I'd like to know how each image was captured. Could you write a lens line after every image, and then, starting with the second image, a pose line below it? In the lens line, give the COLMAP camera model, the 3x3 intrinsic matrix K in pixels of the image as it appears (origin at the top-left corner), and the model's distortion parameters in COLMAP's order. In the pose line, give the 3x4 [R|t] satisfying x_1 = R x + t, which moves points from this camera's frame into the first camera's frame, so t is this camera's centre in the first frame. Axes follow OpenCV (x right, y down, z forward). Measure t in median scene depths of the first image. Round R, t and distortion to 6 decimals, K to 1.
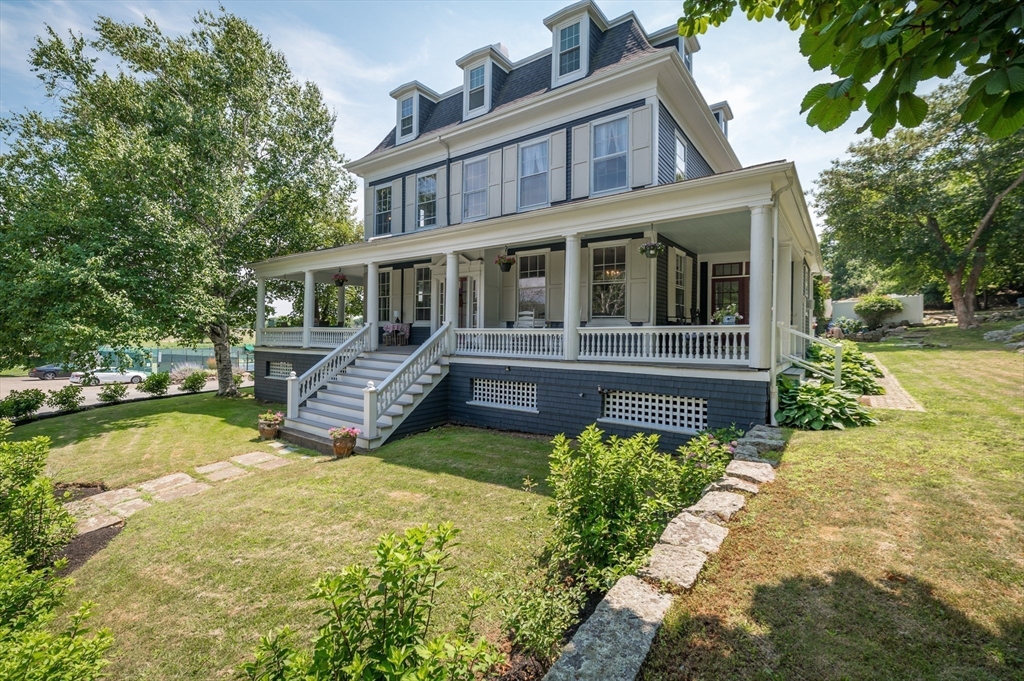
lens RADIAL K [[448.7, 0, 511.7], [0, 448.7, 336.9], [0, 0, 1]] dist [0.003190, -0.000049]
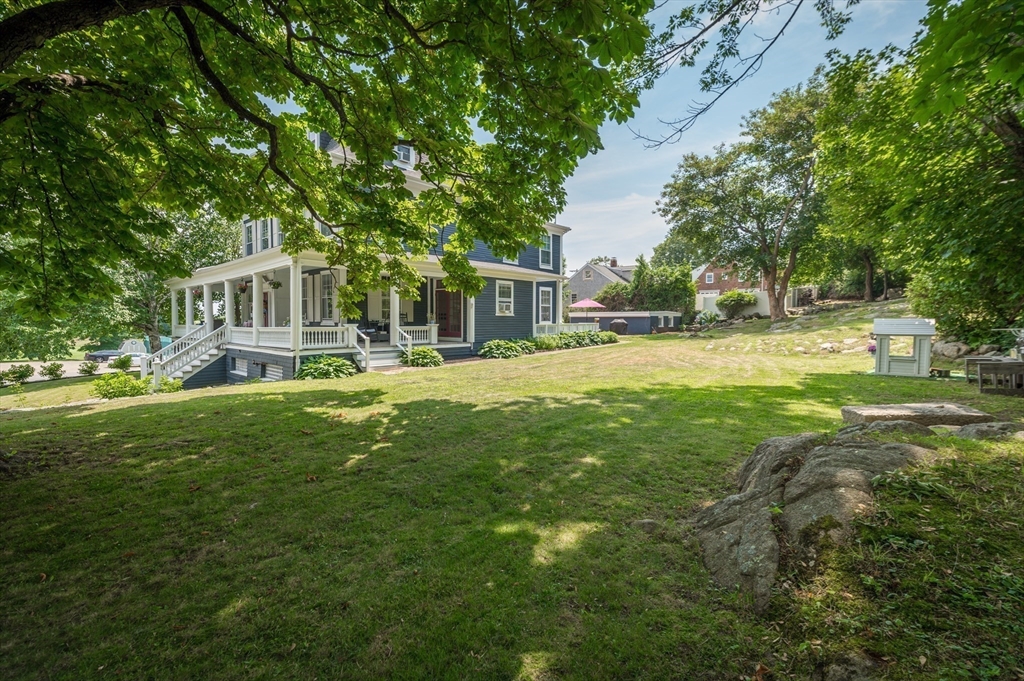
lens RADIAL K [[448.7, 0, 511.8], [0, 448.7, 340.3], [0, 0, 1]] dist [0.003190, -0.000049]
pose [[0.993872, -0.000959, -0.110533, 0.818988], [0.004600, 0.999455, 0.032688, -0.014236], [0.110442, -0.032996, 0.993335, -0.392885]]
